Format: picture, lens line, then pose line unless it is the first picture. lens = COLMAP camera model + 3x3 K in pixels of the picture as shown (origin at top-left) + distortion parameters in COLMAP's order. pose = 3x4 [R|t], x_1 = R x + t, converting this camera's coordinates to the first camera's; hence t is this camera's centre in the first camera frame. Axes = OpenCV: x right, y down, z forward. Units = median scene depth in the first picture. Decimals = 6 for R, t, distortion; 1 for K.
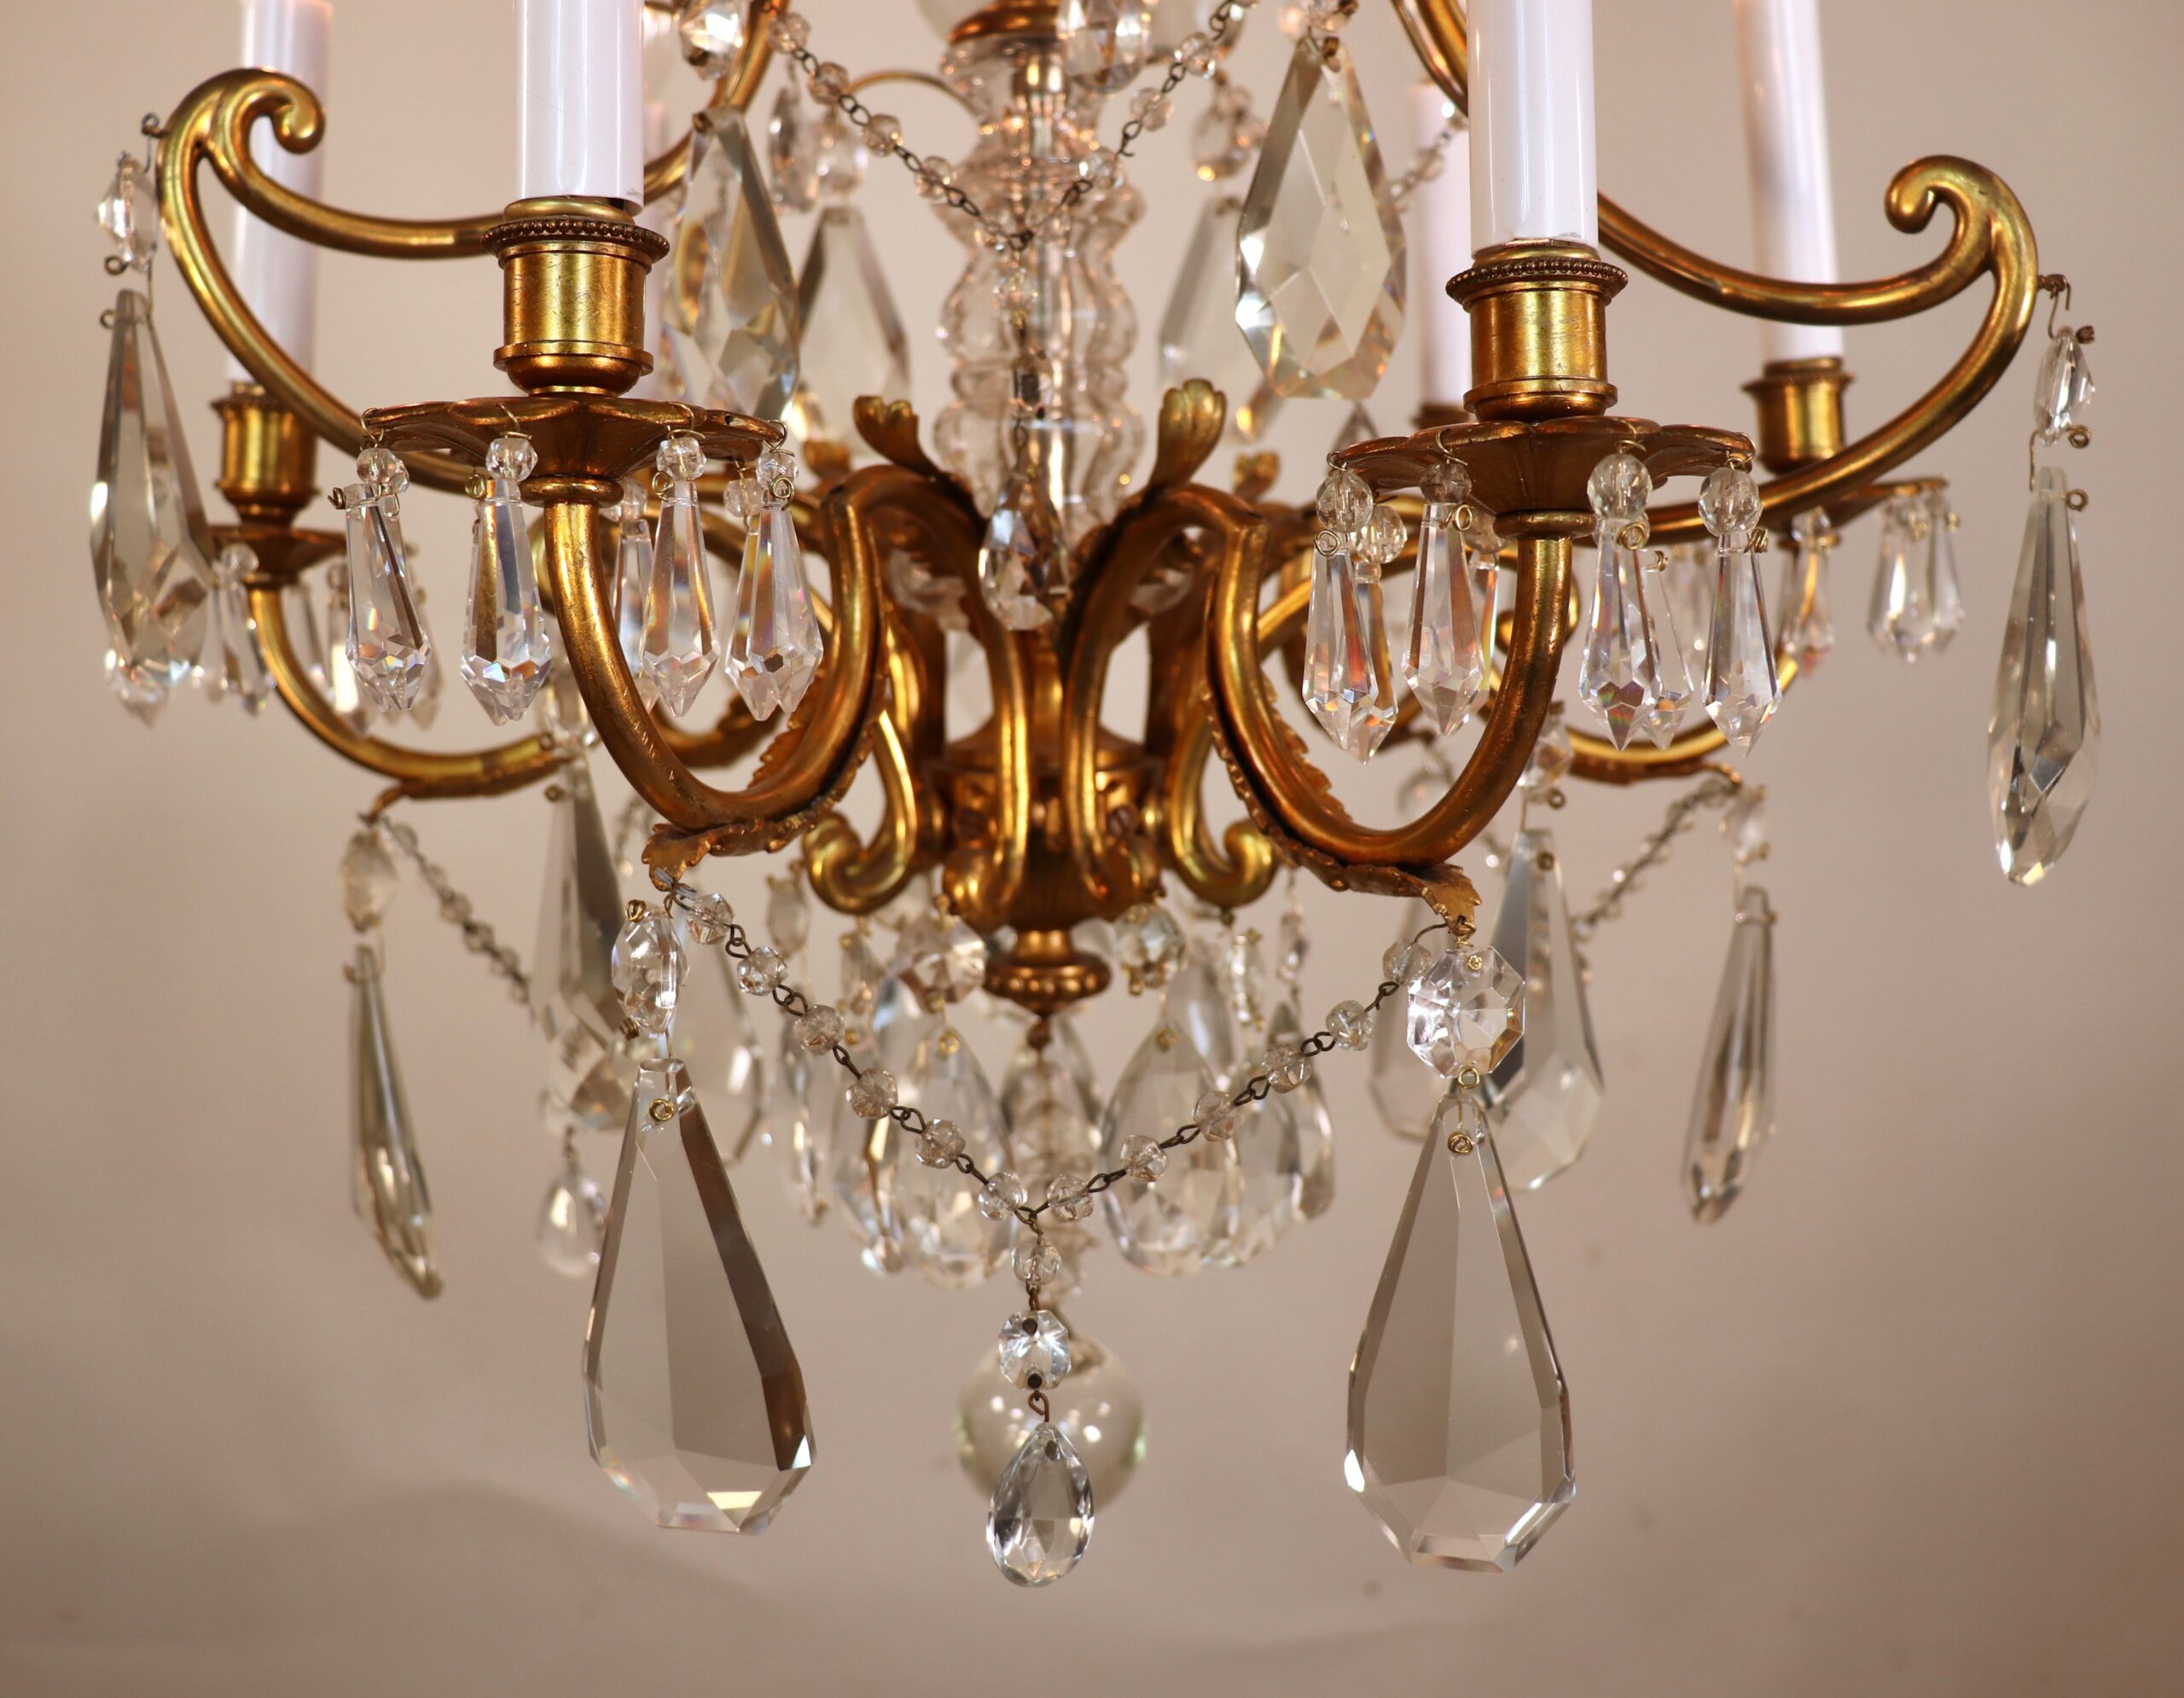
lens RADIAL K [[1881.1, 0, 1094.3], [0, 1881.1, 850.3], [0, 0, 1]] dist [0.005146, 0.000422]
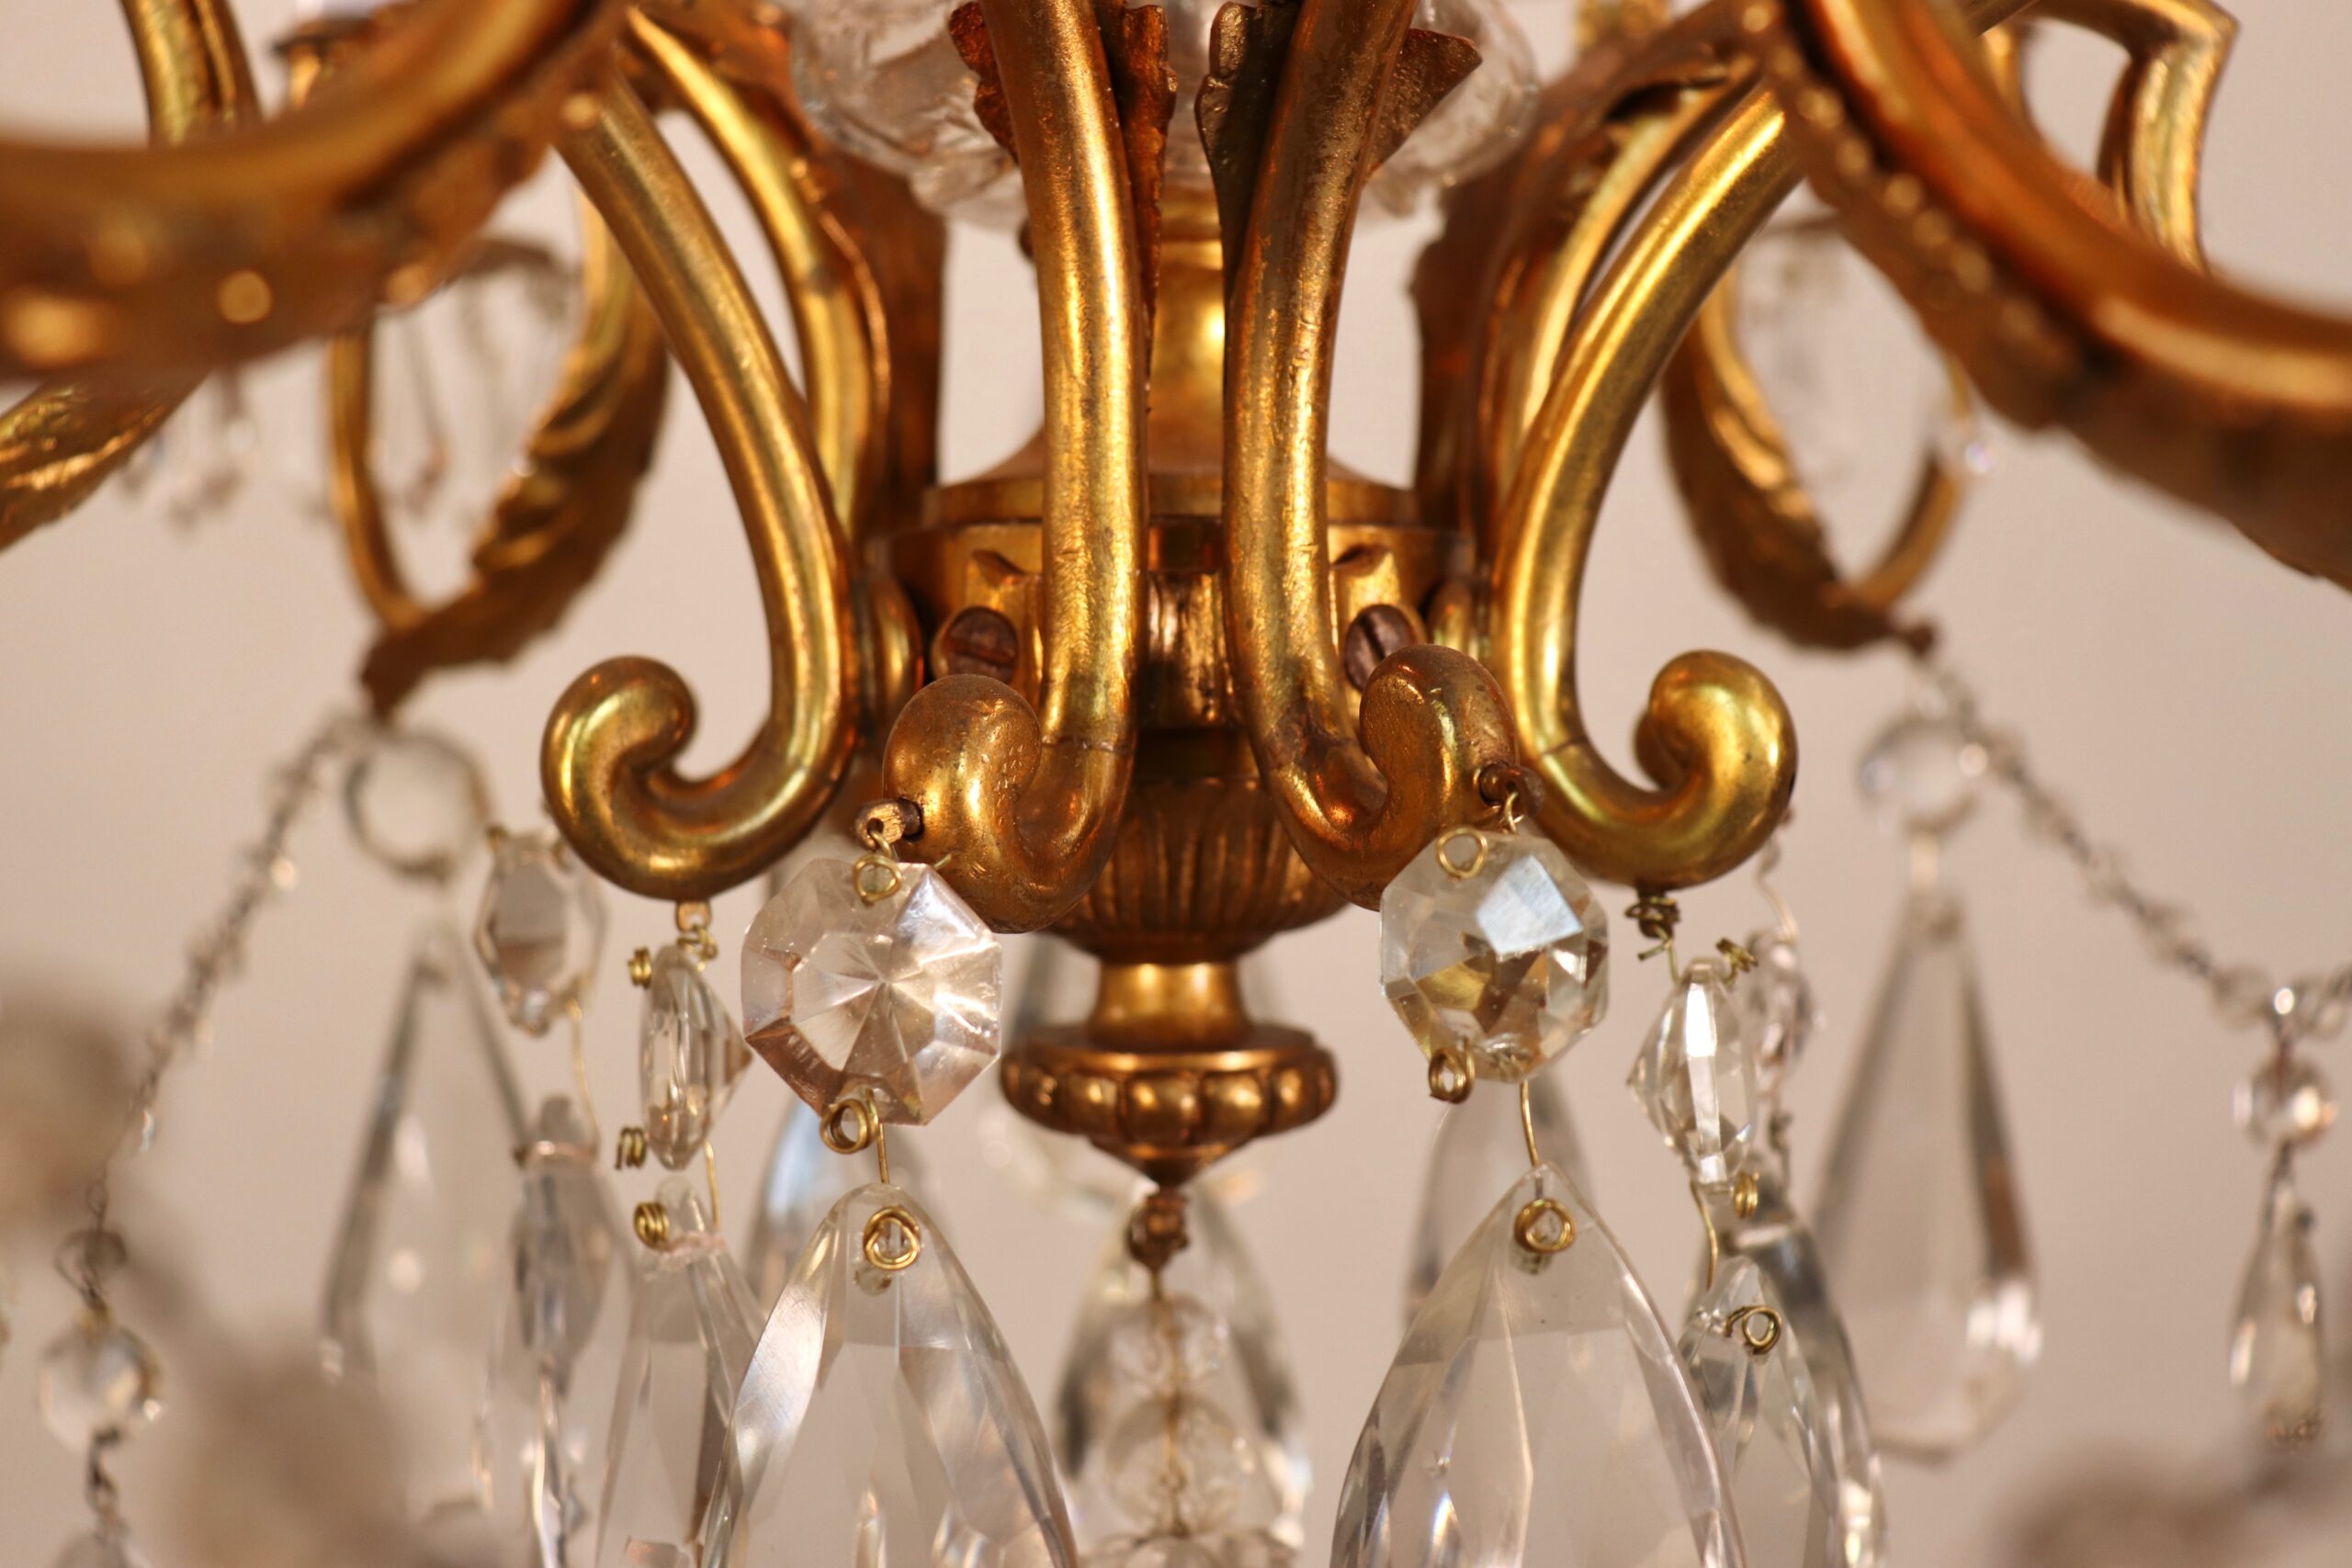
lens RADIAL K [[2149.8, 0, 1172.6], [0, 2149.8, 781.6], [0, 0, 1]] dist [-0.020109, 0.000000]
pose [[0.999821, 0.005427, -0.018120, -0.018985], [-0.007497, 0.993194, -0.116229, 0.060023], [0.017366, 0.116344, 0.993057, 0.564217]]
